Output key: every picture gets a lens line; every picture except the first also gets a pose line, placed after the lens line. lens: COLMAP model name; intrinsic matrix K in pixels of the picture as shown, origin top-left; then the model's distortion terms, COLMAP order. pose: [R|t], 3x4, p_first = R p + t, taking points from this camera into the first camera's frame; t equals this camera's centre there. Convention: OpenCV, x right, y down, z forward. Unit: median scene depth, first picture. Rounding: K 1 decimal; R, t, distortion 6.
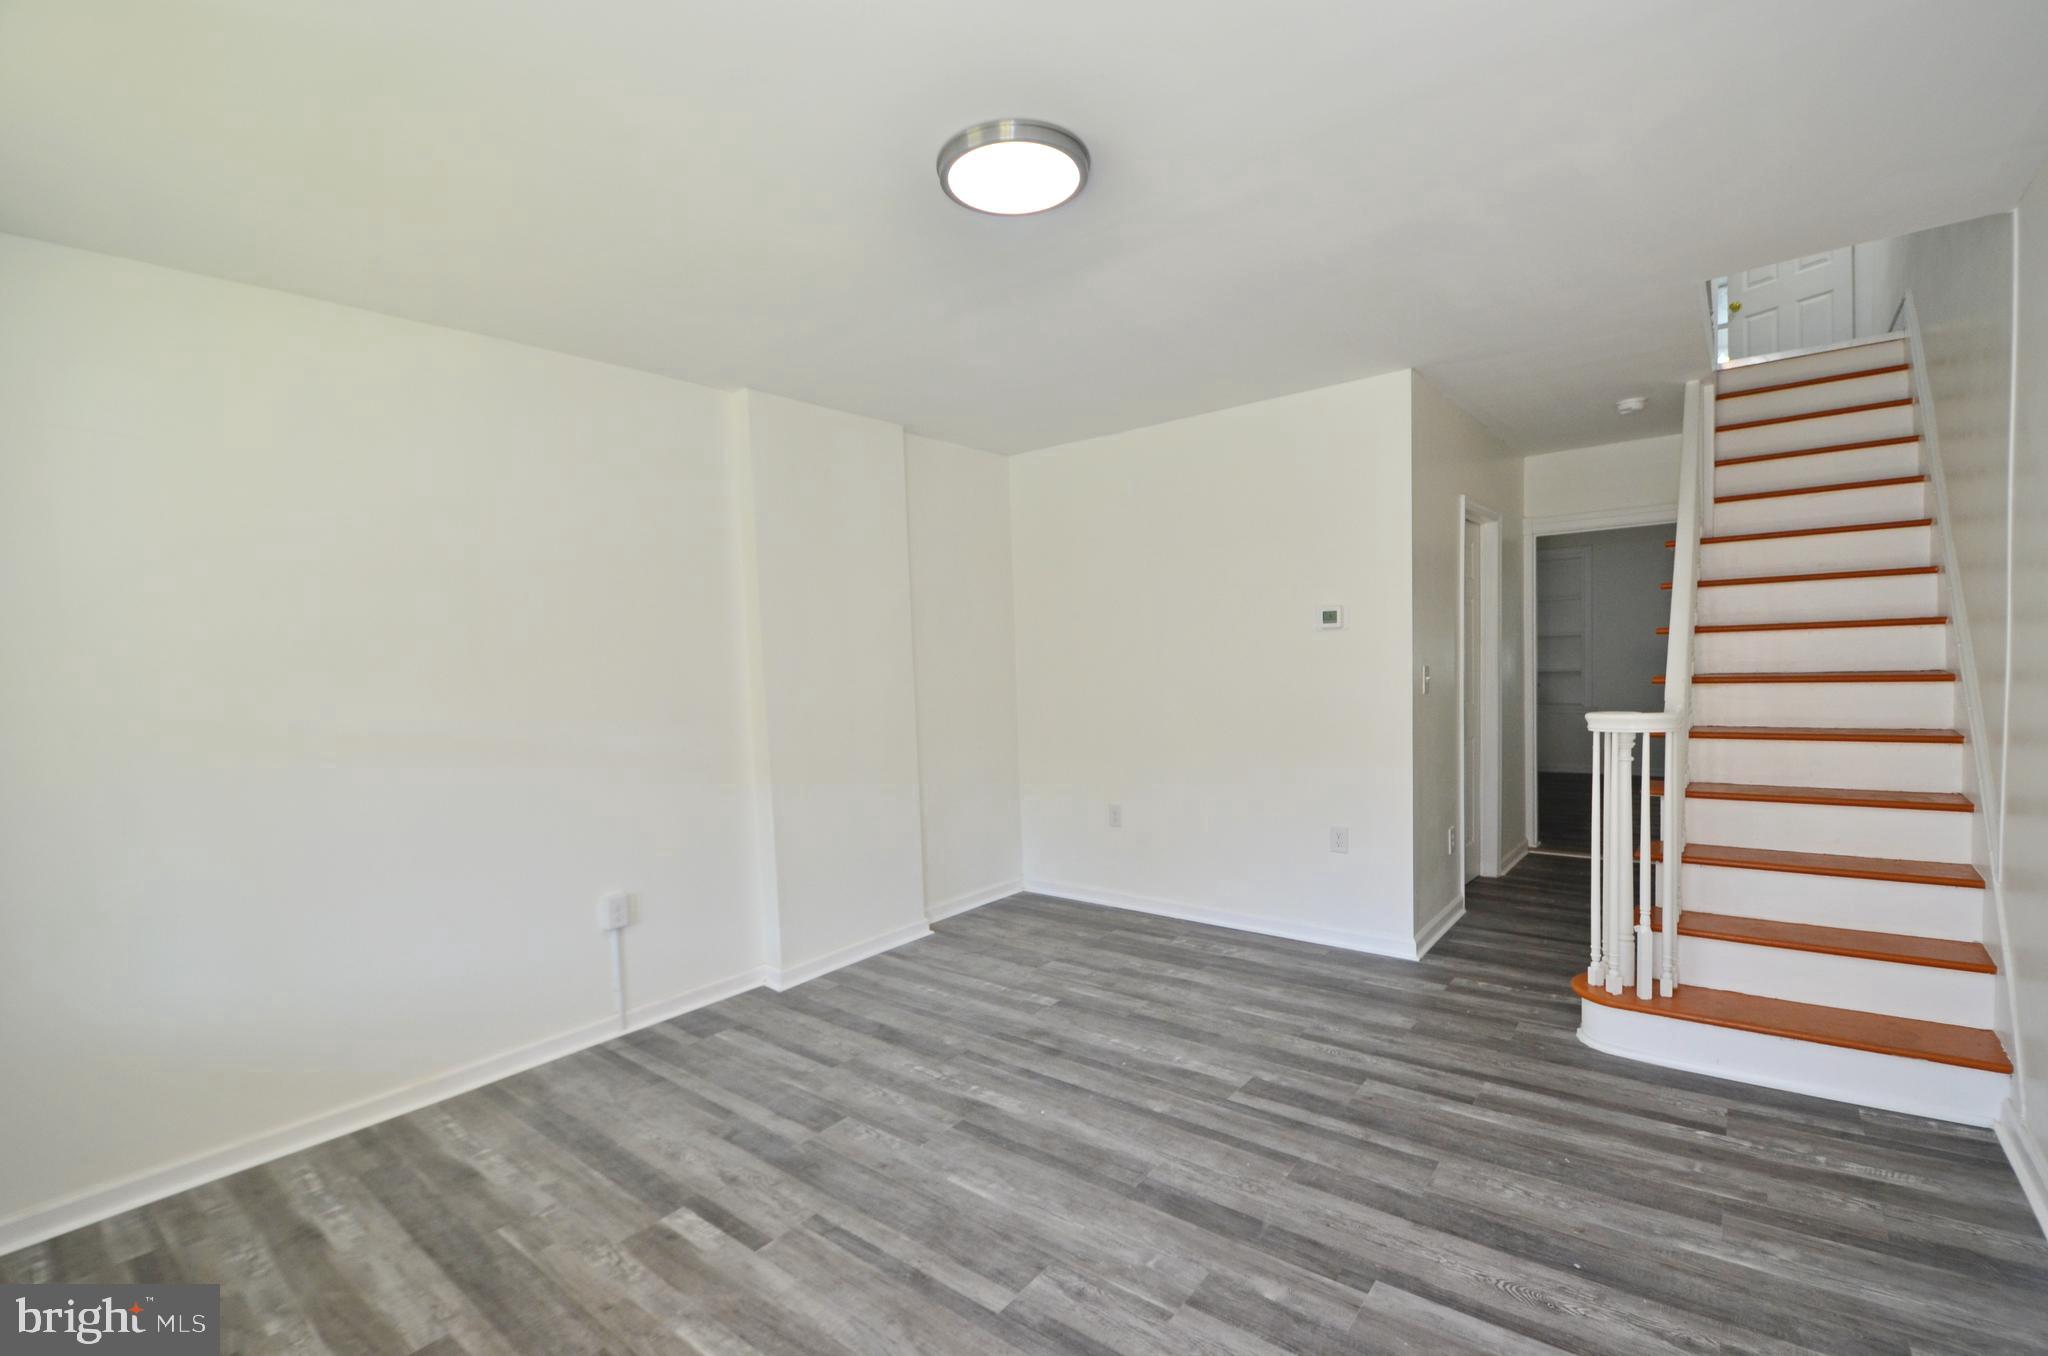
lens RADIAL K [[893.6, 0, 1040.9], [0, 893.6, 707.7], [0, 0, 1]] dist [0.020888, -0.027246]
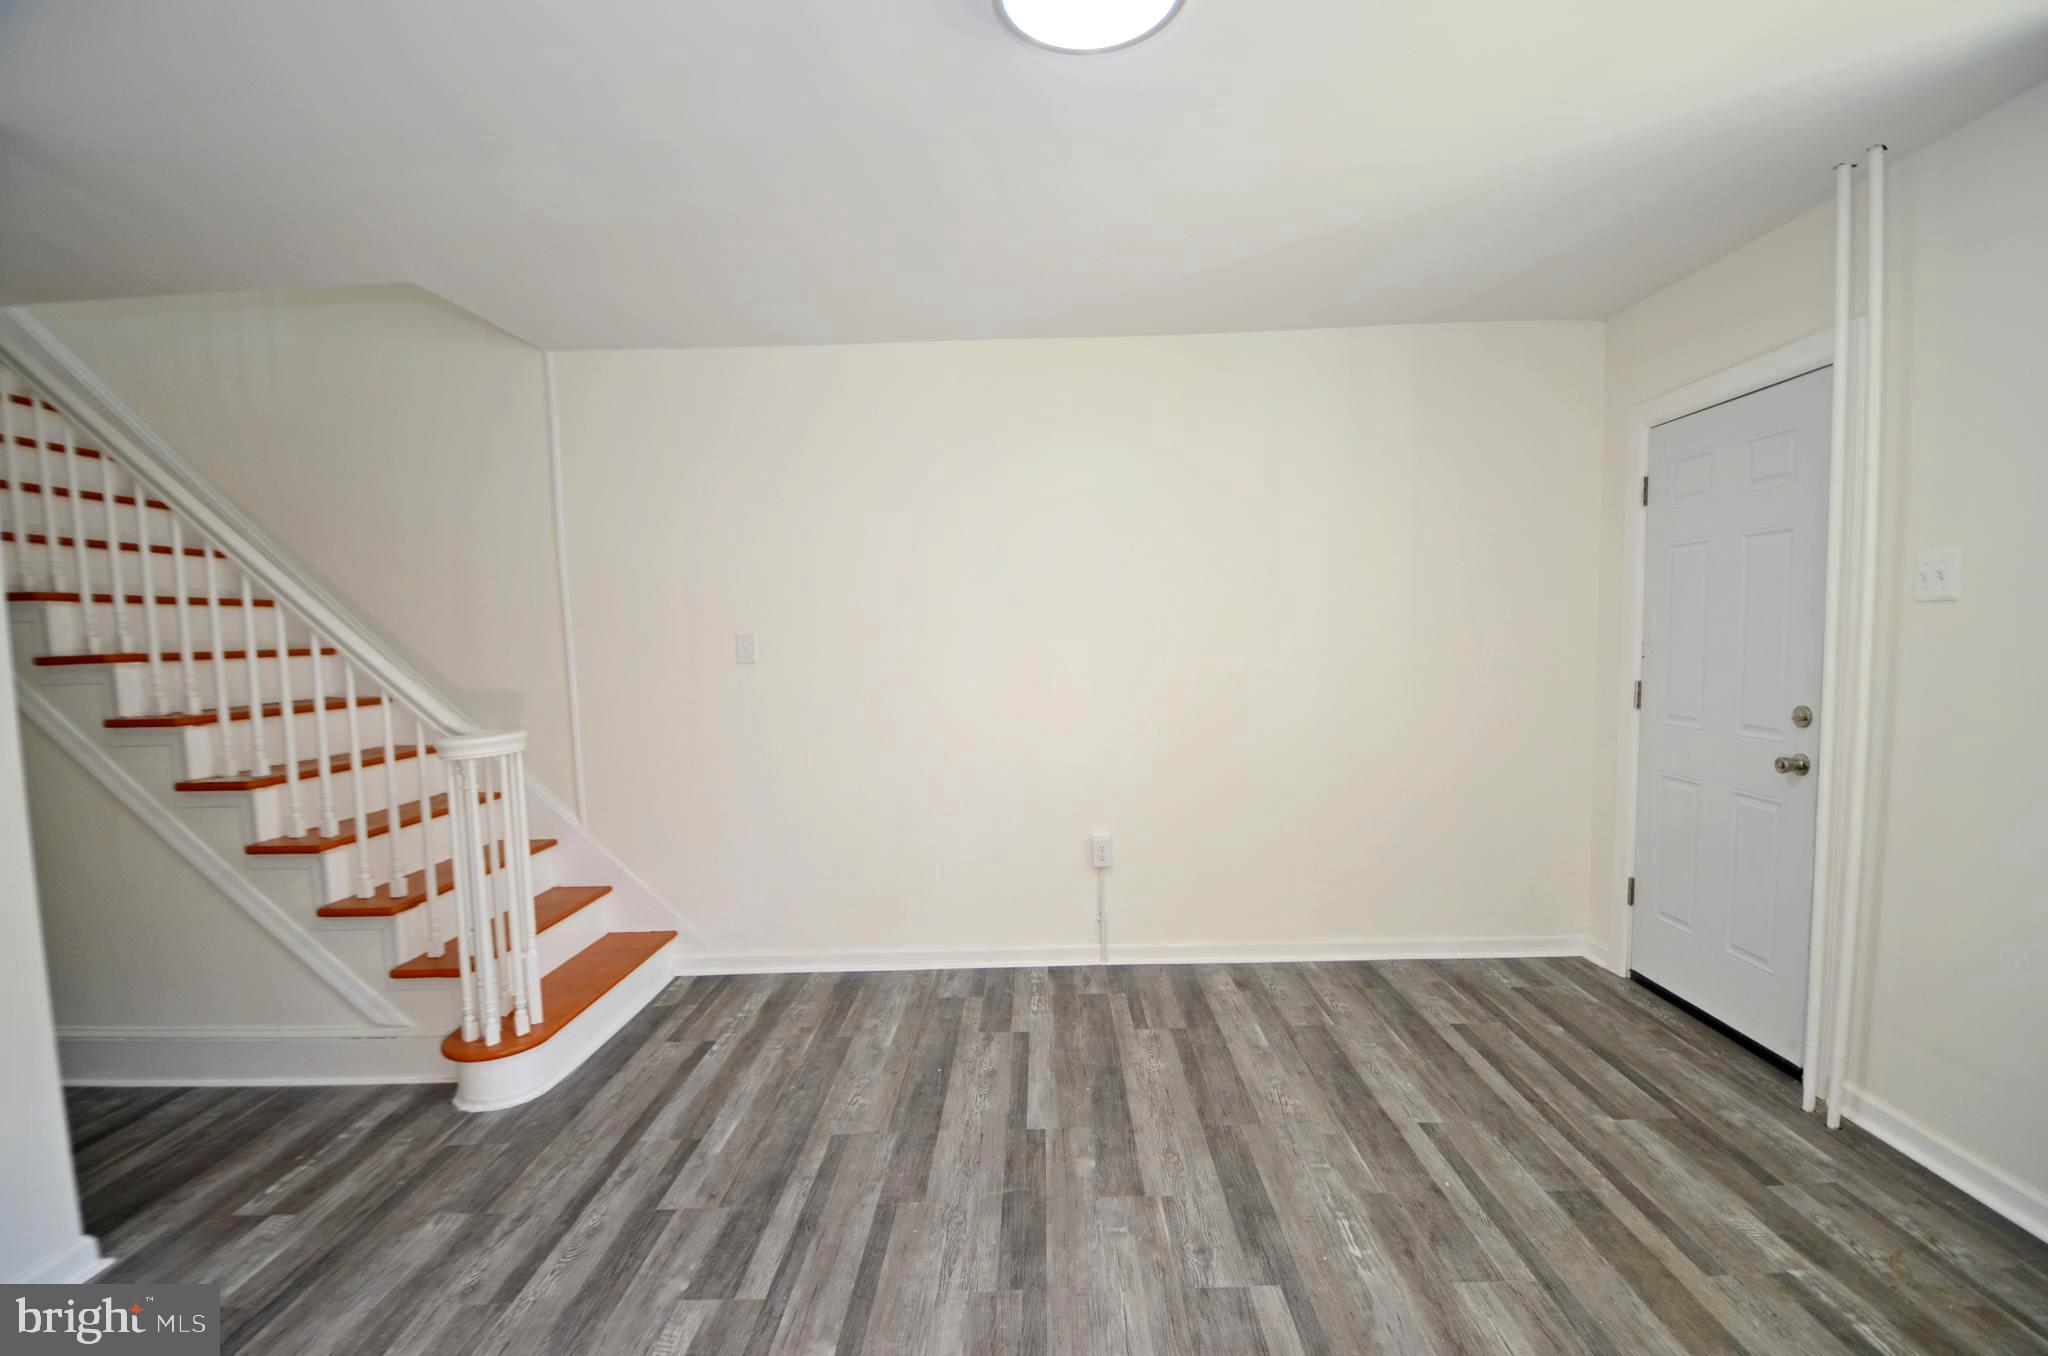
lens RADIAL K [[893.6, 0, 1040.9], [0, 893.6, 707.7], [0, 0, 1]] dist [0.020888, -0.027246]
pose [[-0.612693, -0.009769, 0.790260, -0.469979], [0.098196, 0.991234, 0.088386, -0.052539], [-0.784197, 0.131754, -0.606363, 1.219460]]
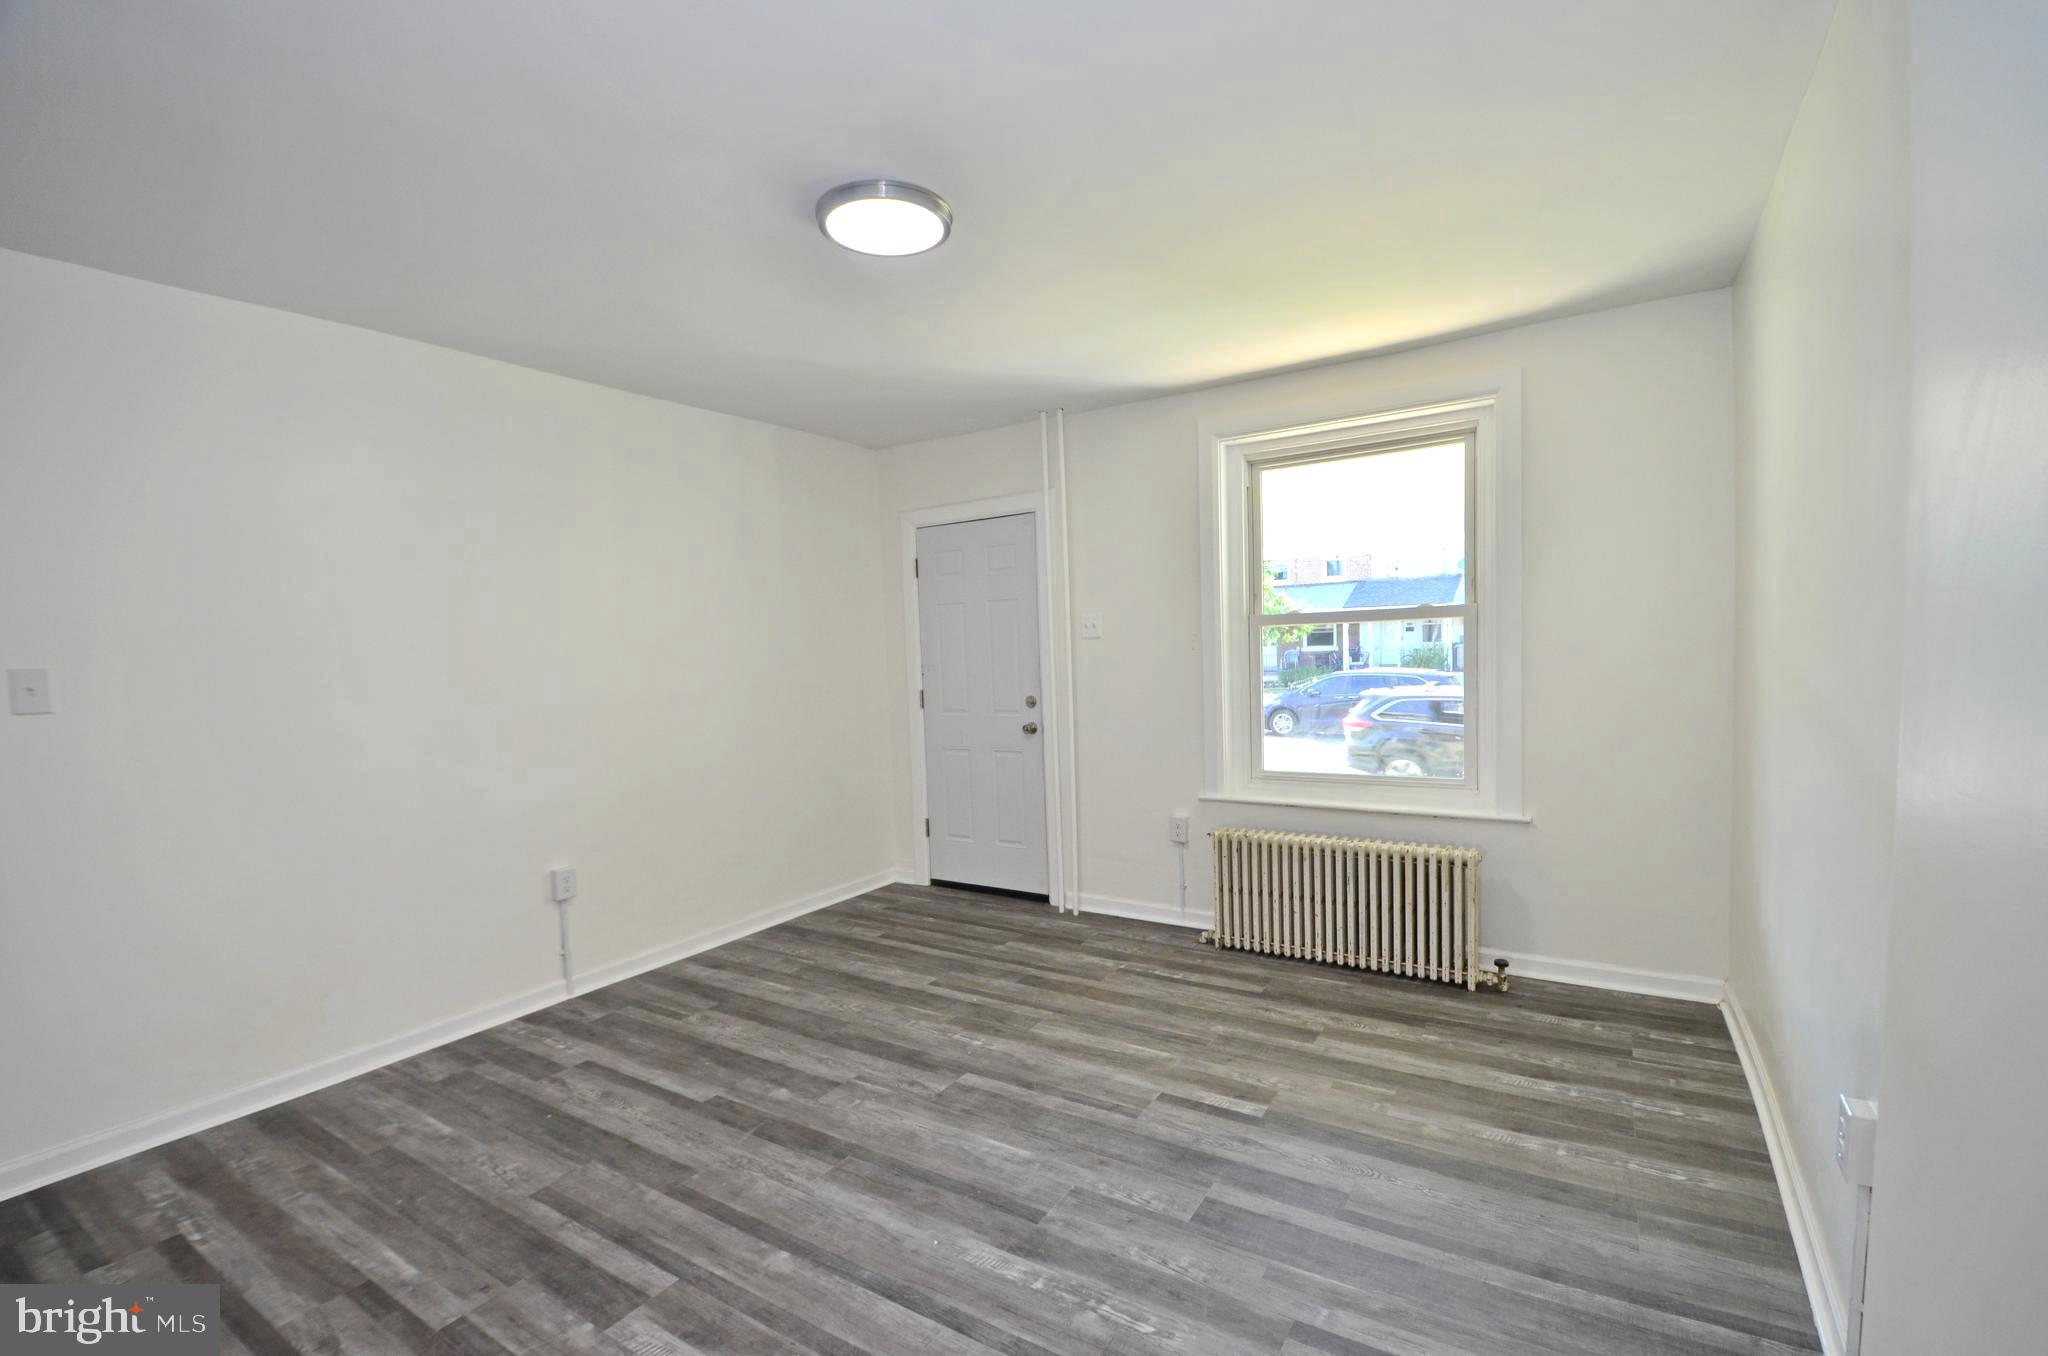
lens RADIAL K [[893.6, 0, 1040.9], [0, 893.6, 707.7], [0, 0, 1]] dist [0.020888, -0.027246]
pose [[-0.991113, 0.082483, -0.104359, -0.045316], [0.068288, 0.988767, 0.132954, -0.098221], [0.114153, 0.124646, -0.985613, 1.730682]]
